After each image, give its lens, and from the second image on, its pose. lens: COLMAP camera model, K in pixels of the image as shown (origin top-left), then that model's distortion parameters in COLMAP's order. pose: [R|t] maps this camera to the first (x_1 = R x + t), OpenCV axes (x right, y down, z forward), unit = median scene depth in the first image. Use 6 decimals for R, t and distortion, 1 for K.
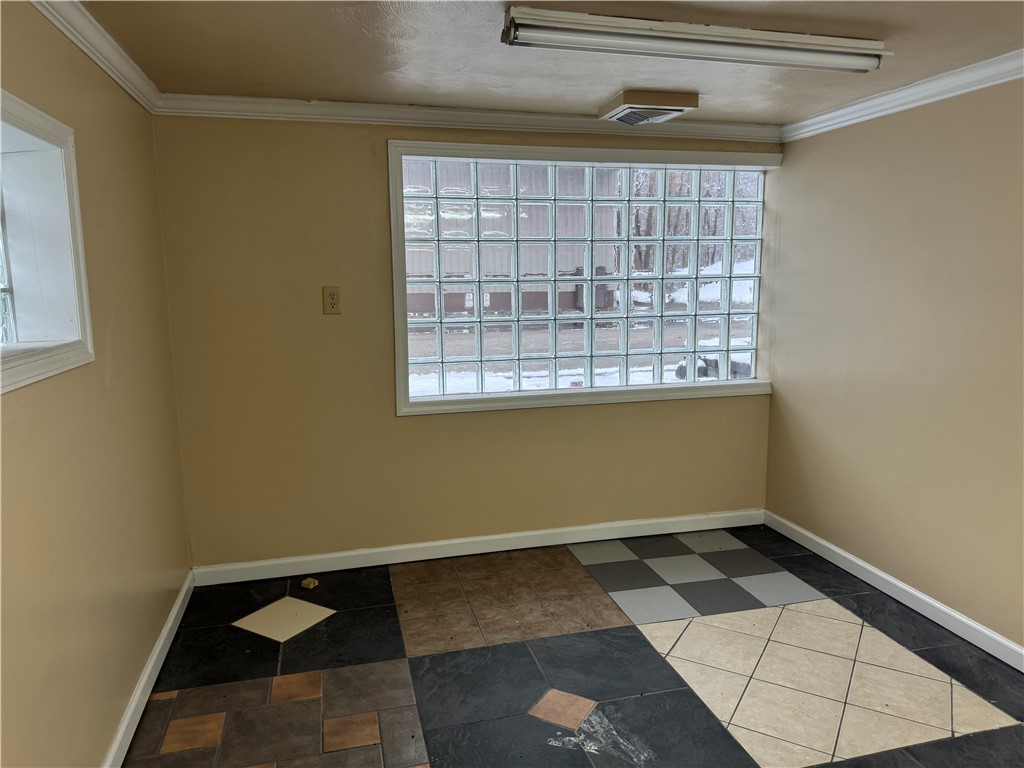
lens RADIAL K [[729.3, 0, 517.2], [0, 729.3, 378.4], [0, 0, 1]] dist [0.045514, -0.053405]
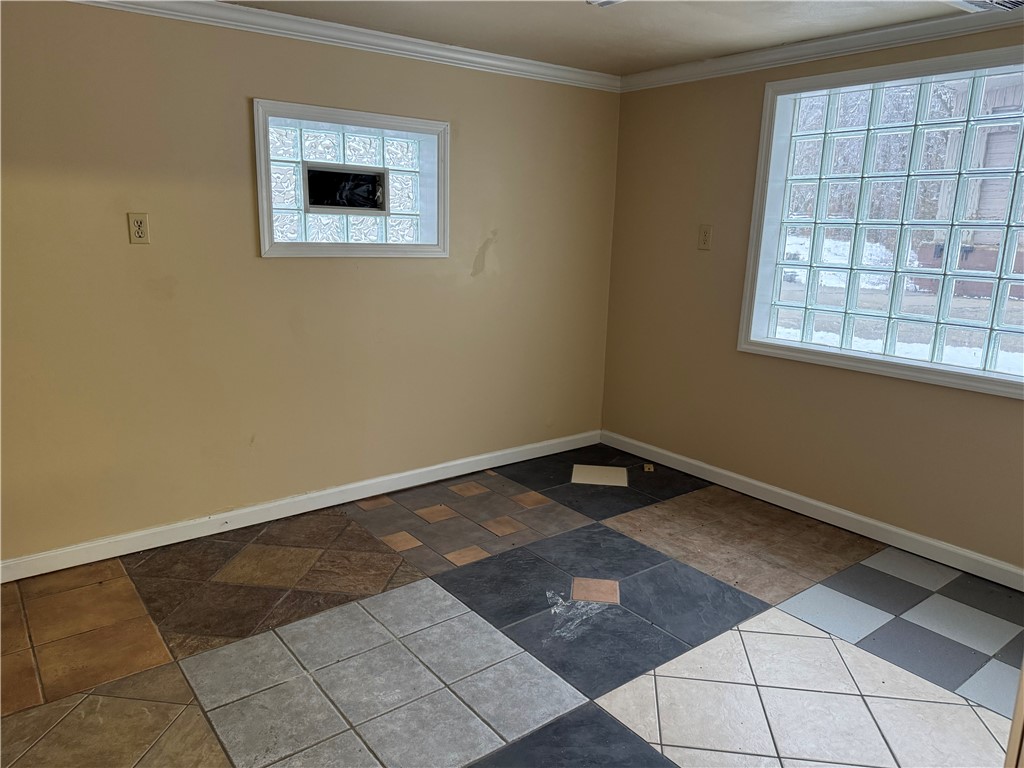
lens RADIAL K [[729.3, 0, 513.0], [0, 729.3, 380.1], [0, 0, 1]] dist [0.045514, -0.053405]
pose [[0.380384, 0.212536, -0.900076, 0.768586], [-0.167937, 0.972929, 0.158766, -0.022388], [0.909453, 0.090764, 0.405779, 0.311023]]
